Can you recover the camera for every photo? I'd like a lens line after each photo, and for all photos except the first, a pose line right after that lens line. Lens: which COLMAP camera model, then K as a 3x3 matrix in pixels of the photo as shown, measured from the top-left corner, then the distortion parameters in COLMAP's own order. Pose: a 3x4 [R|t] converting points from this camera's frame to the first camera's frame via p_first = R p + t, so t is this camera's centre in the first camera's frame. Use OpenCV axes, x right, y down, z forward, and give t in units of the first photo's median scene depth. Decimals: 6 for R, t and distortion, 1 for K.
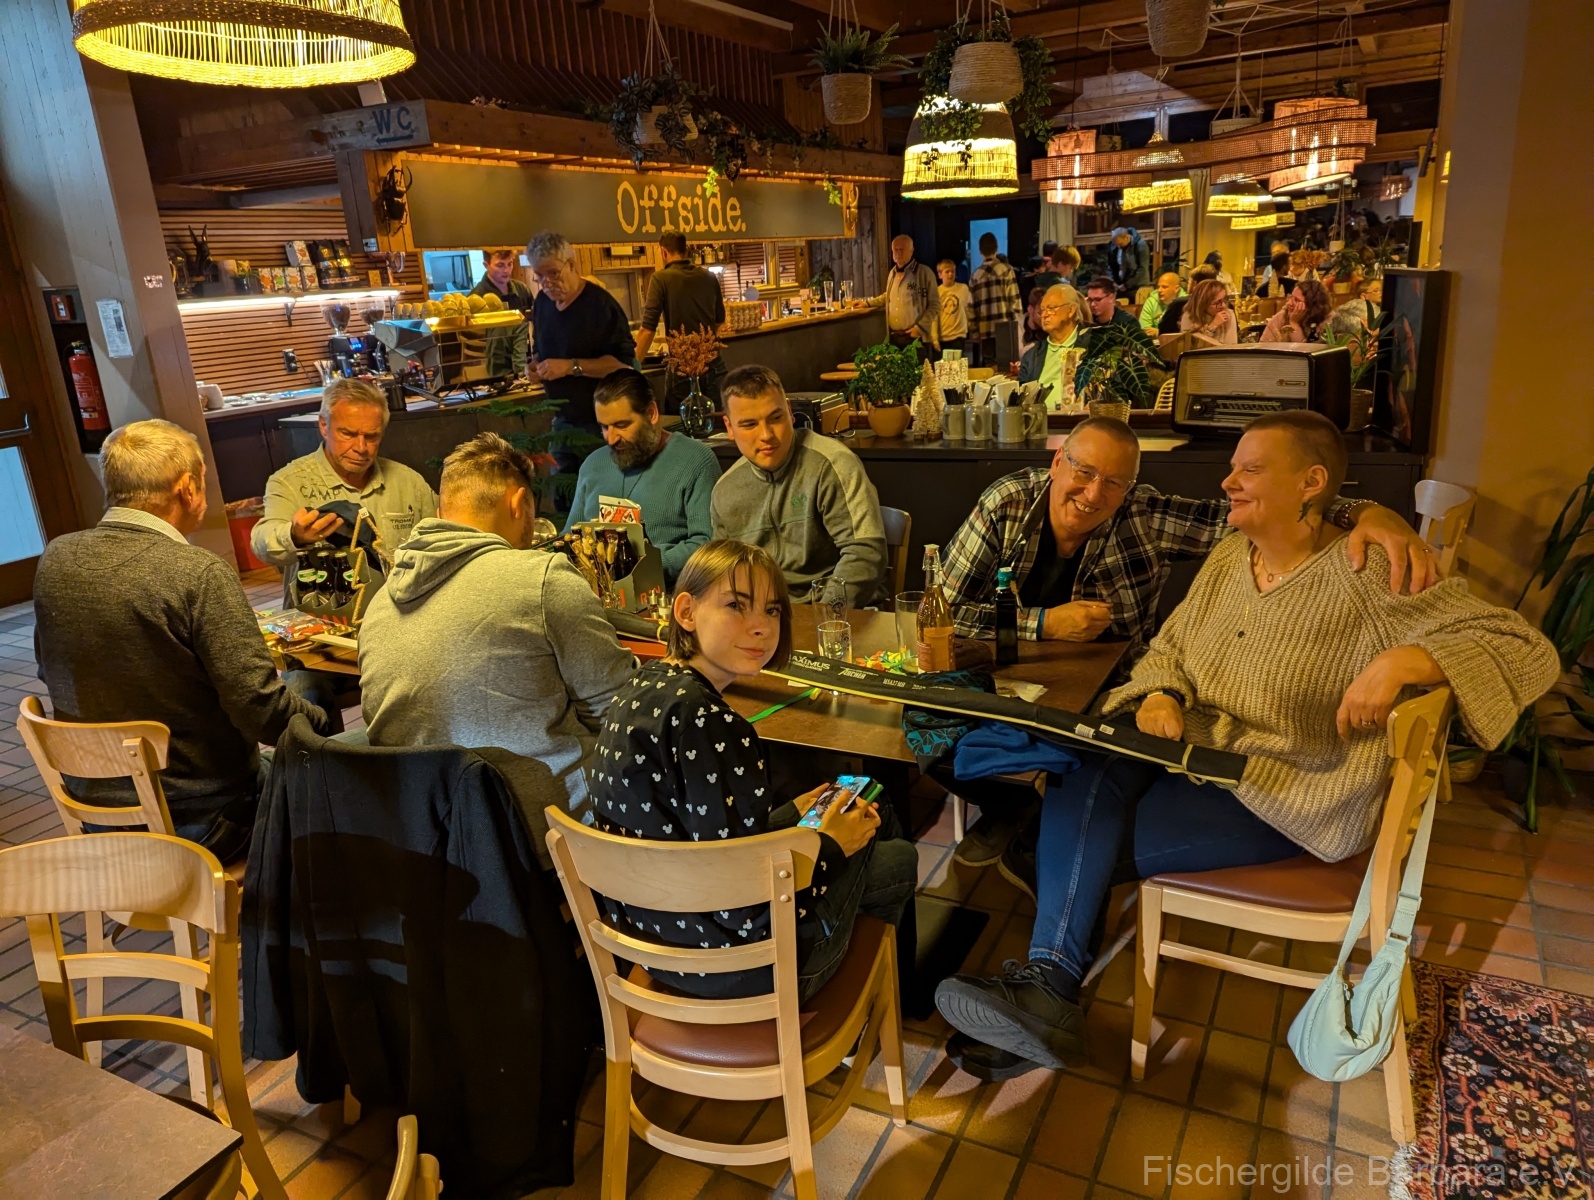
lens RADIAL K [[1131.5, 0, 771.4], [0, 1131.5, 598.3], [0, 0, 1]] dist [0.005539, 0.001587]
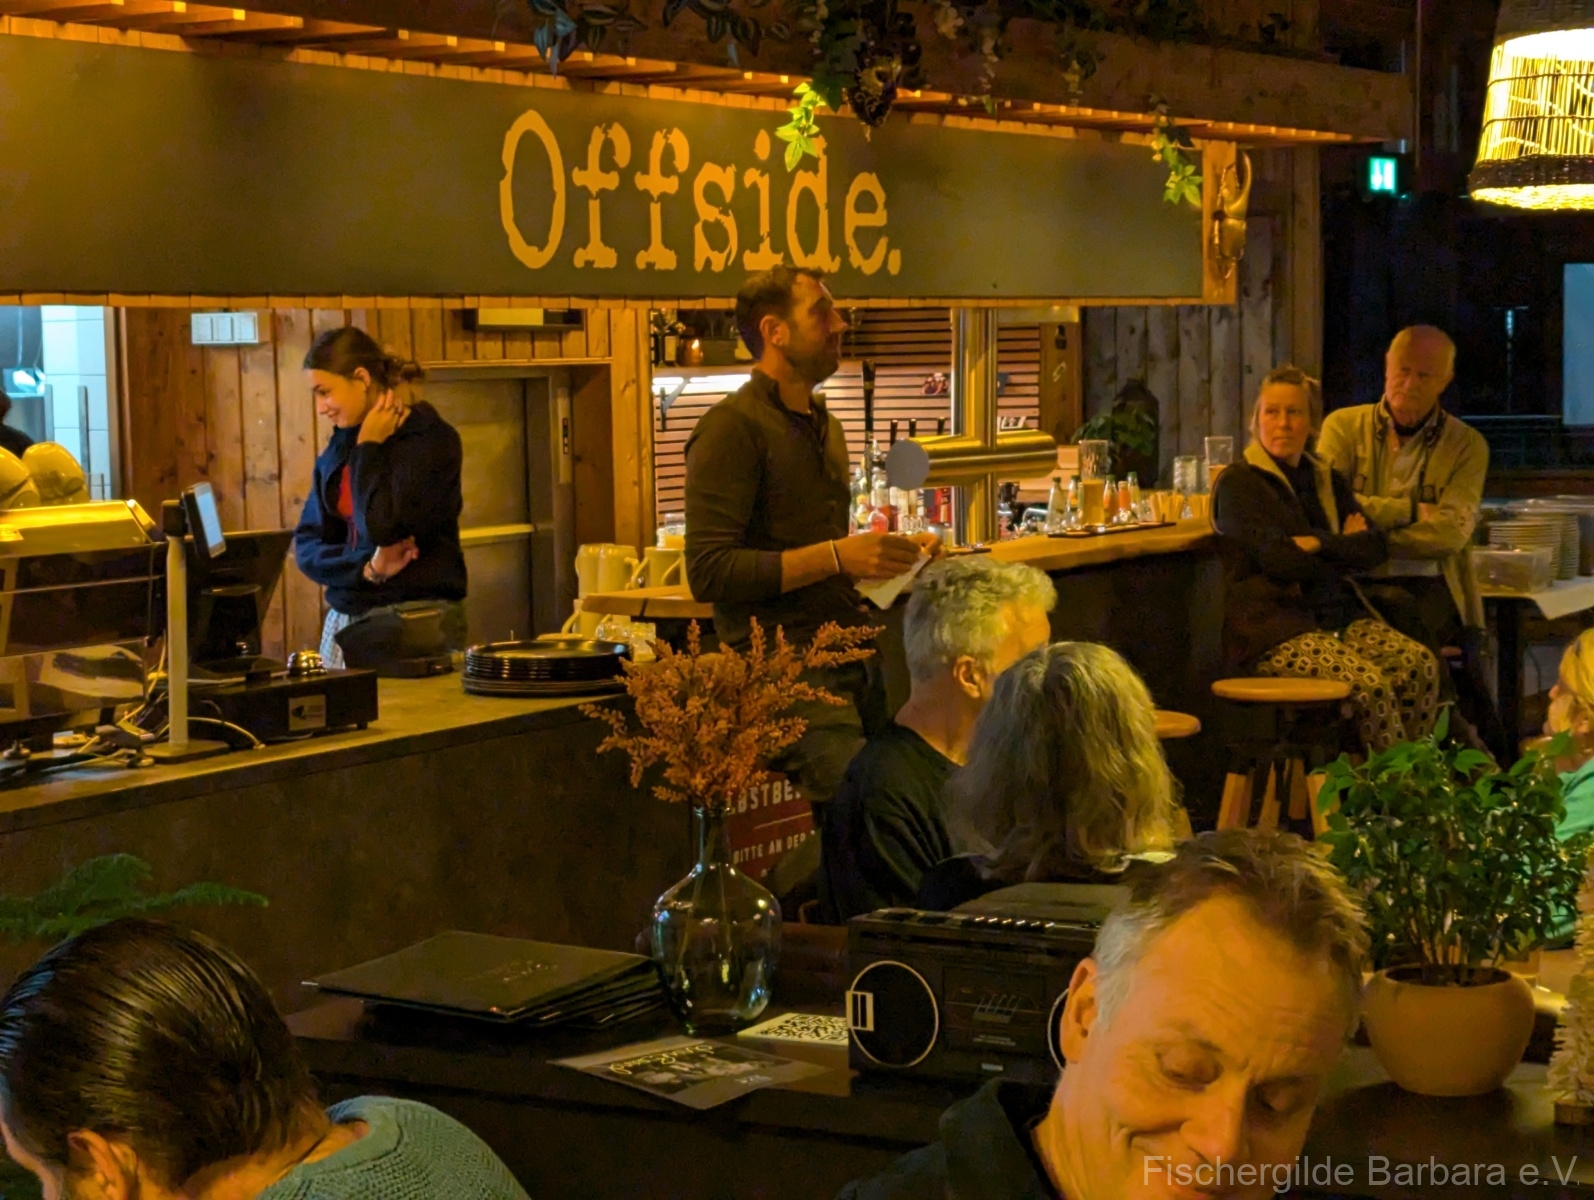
lens RADIAL K [[3237.2, 0, 797.0], [0, 3237.2, 600.0], [0, 0, 1]] dist [0.083679, -0.284485]
pose [[0.998046, 0.048218, -0.039739, -0.012155], [-0.055332, 0.977481, -0.203638, -0.052505], [0.029025, 0.205439, 0.978239, 0.139673]]
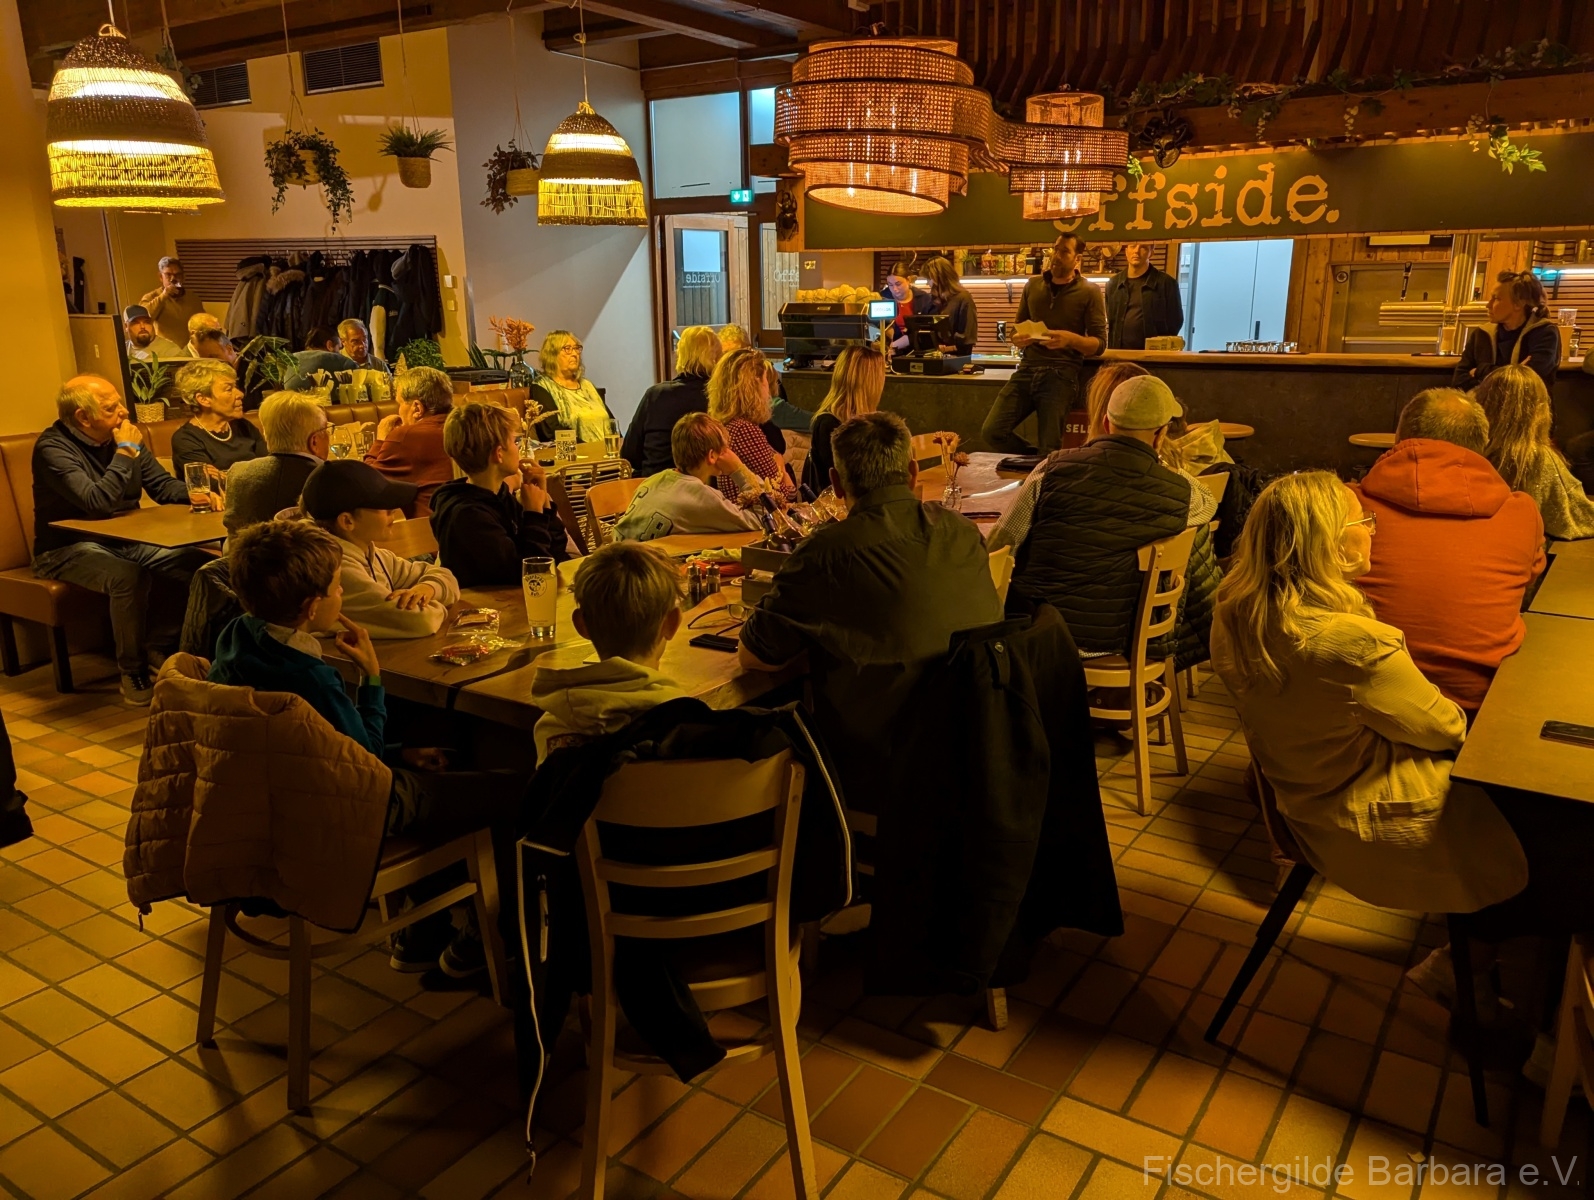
lens RADIAL K [[1211.7, 0, 797.0], [0, 1211.7, 600.0], [0, 0, 1]] dist [0.042748, -0.000285]
pose [[-0.089313, 0.315255, -0.944795, 0.865924], [-0.267760, 0.906065, 0.327643, -0.300660], [0.959337, 0.282241, 0.003489, 0.824583]]
